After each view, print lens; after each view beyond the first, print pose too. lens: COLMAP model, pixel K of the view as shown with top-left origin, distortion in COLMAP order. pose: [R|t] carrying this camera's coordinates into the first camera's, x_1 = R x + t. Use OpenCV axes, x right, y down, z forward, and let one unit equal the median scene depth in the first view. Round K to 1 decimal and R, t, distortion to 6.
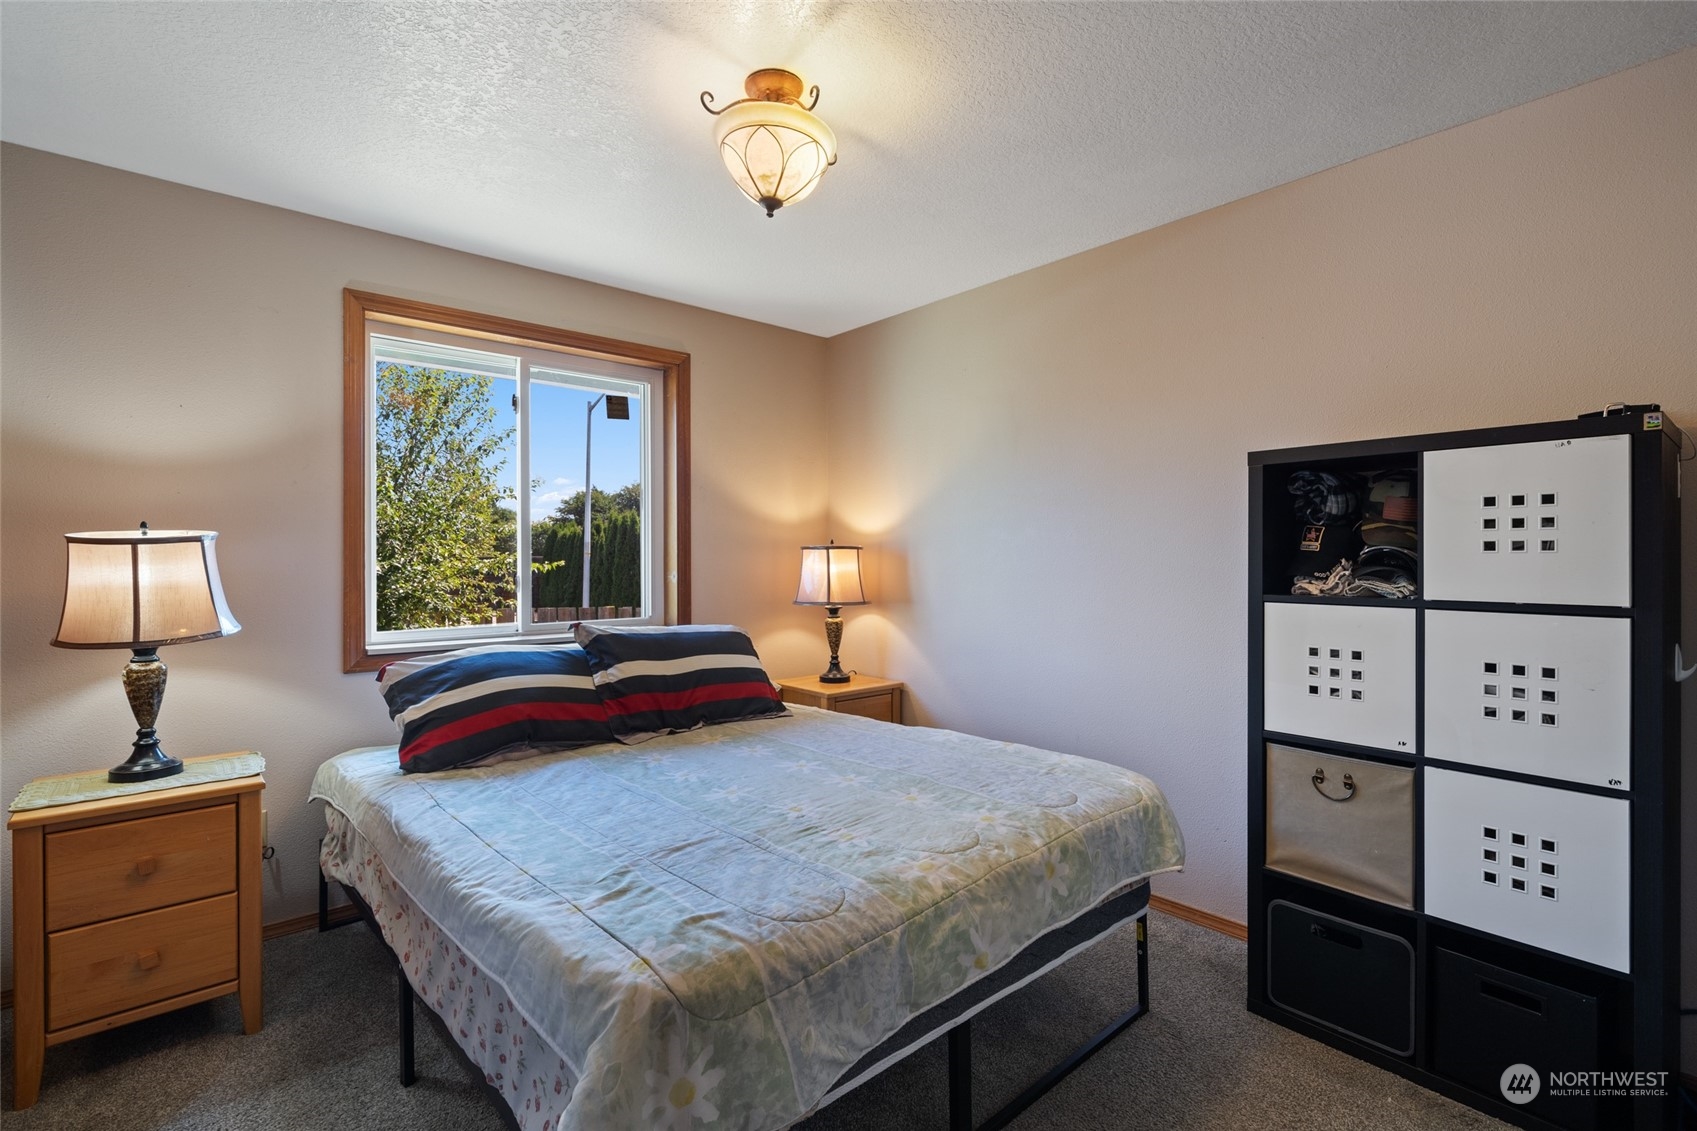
lens RADIAL K [[789.9, 0, 848.9], [0, 789.9, 561.5], [0, 0, 1]] dist [0.000517, 0.000673]
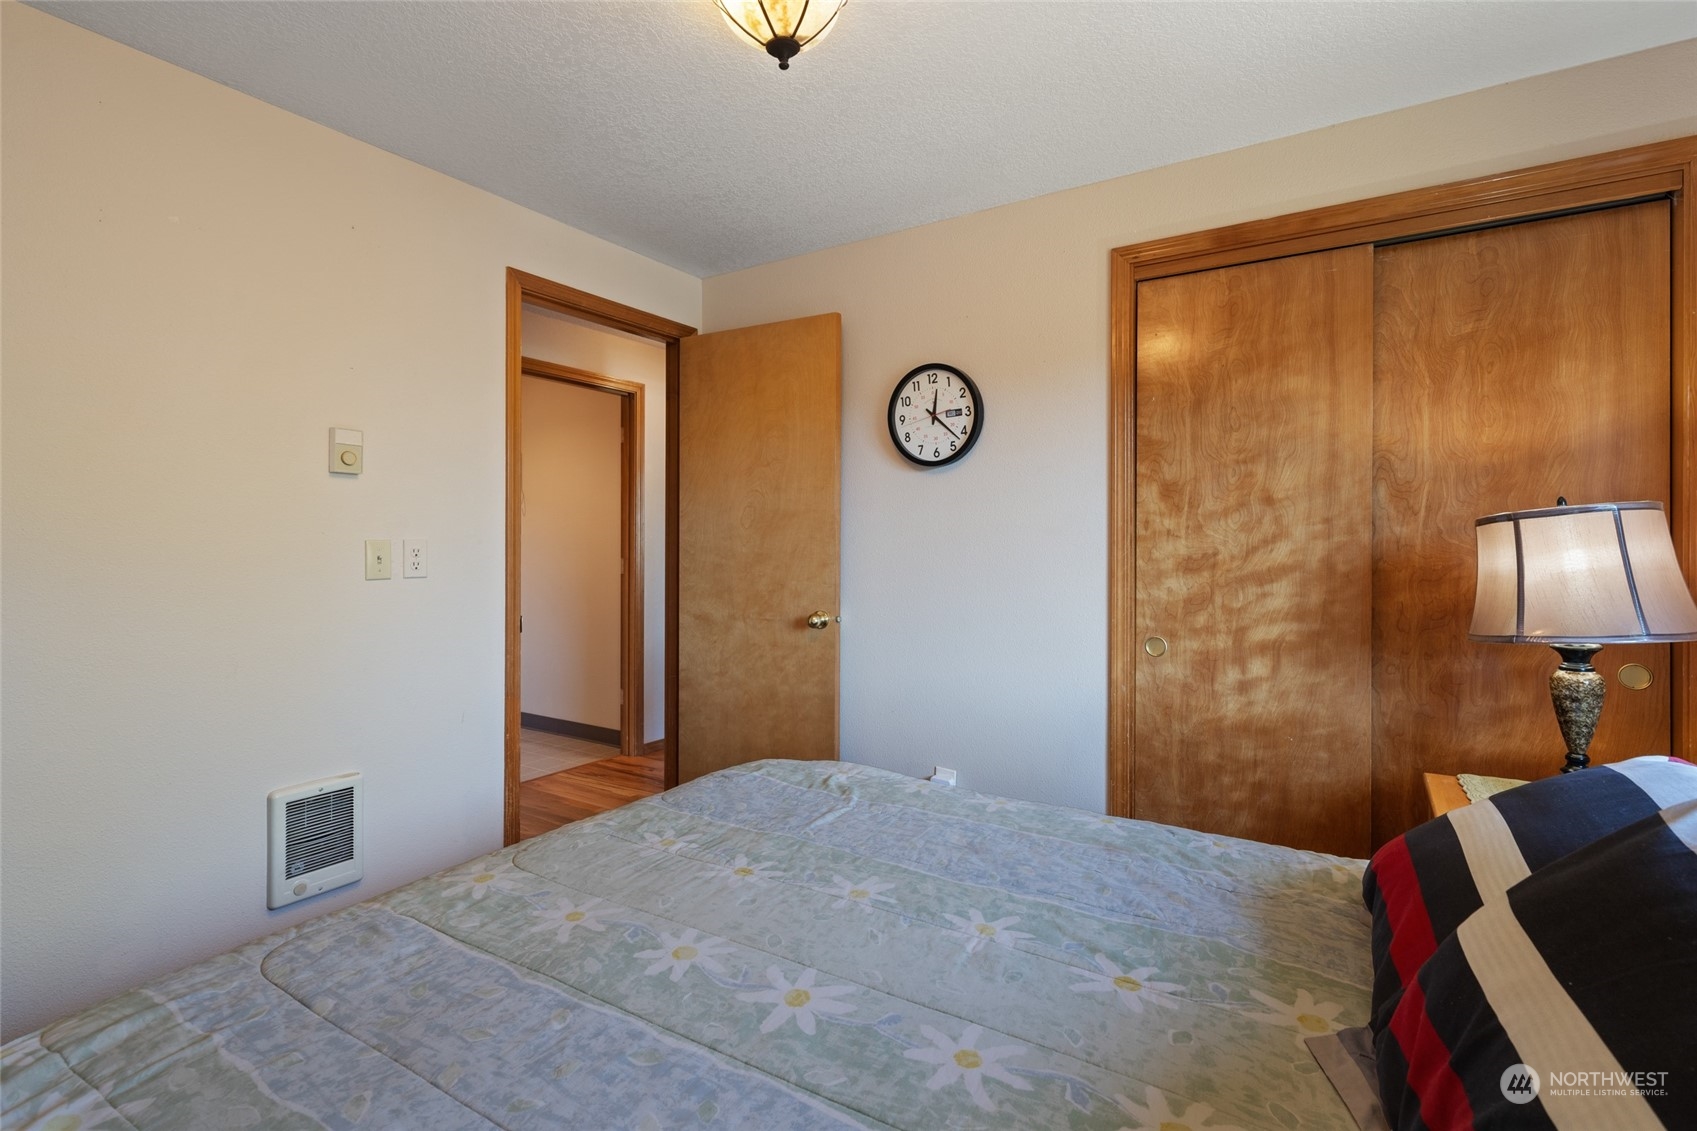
lens RADIAL K [[789.9, 0, 858.2], [0, 789.9, 554.7], [0, 0, 1]] dist [0.000517, 0.000673]
pose [[-0.957329, 0.002543, -0.288988, 0.041667], [-0.001352, 0.999911, 0.013277, -0.001363], [0.288996, 0.013102, -0.957241, 1.612601]]
